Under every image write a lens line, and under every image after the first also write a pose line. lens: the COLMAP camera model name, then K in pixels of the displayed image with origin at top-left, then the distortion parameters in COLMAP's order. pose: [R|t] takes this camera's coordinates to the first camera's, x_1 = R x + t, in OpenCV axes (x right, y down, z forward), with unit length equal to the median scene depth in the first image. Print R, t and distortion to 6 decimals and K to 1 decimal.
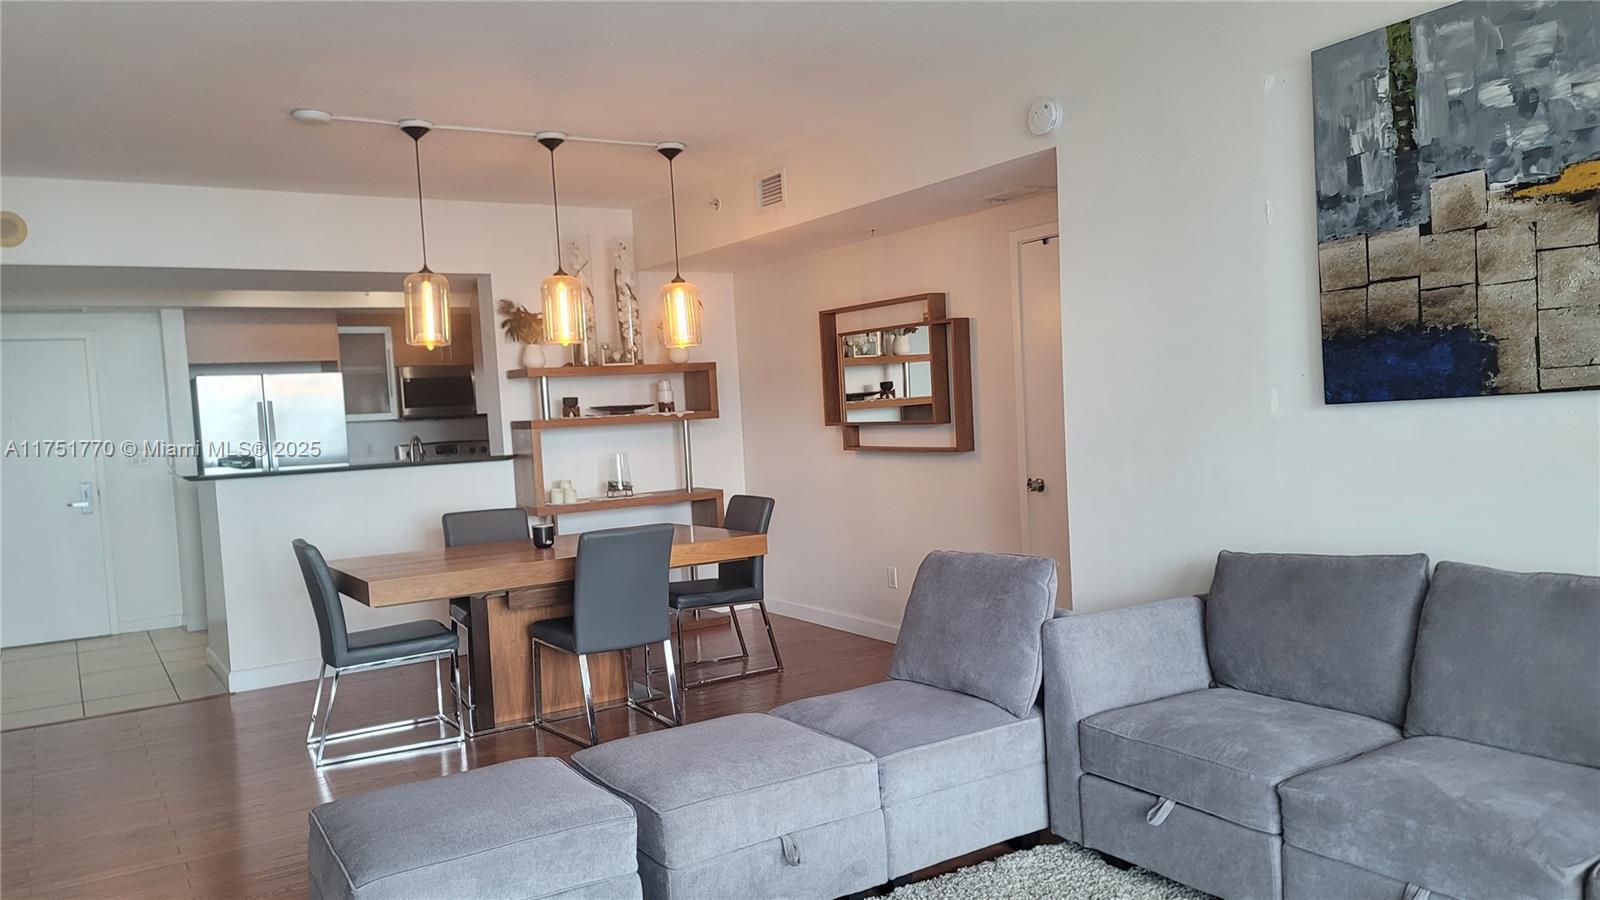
lens RADIAL K [[1168.1, 0, 804.8], [0, 1168.1, 480.4], [0, 0, 1]] dist [0.082890, -0.073440]
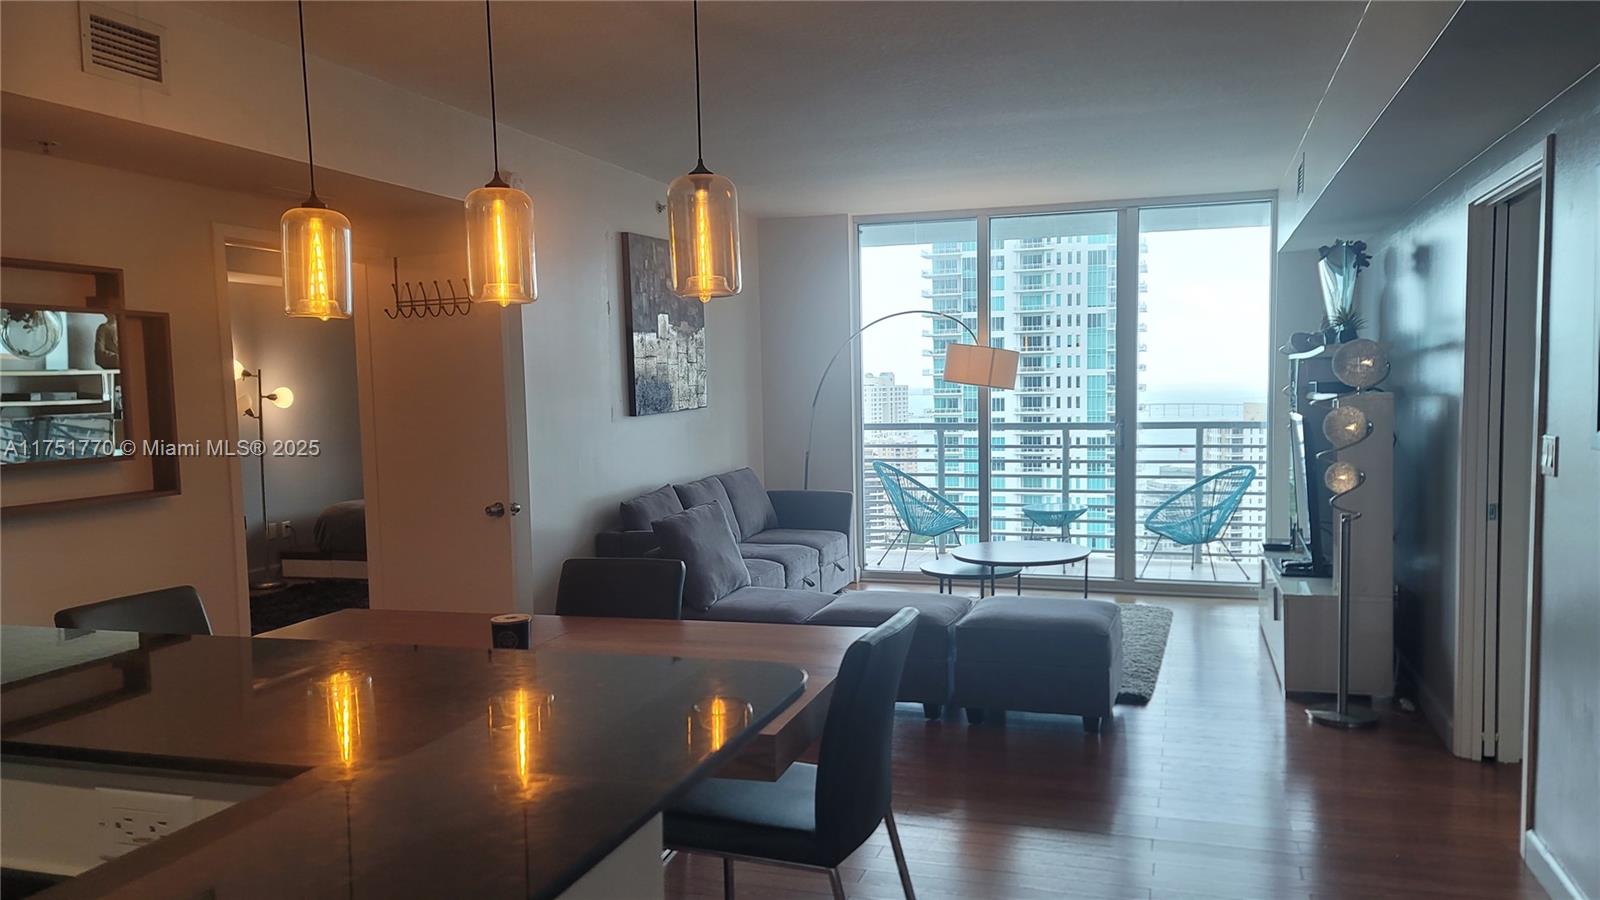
lens RADIAL K [[1160.5, 0, 818.0], [0, 1160.5, 474.7], [0, 0, 1]] dist [0.101173, -0.114244]
pose [[-0.634075, -0.000670, 0.773271, -1.214948], [0.100569, 0.991435, 0.083325, -0.097058], [-0.766704, 0.130601, -0.628577, 1.975209]]
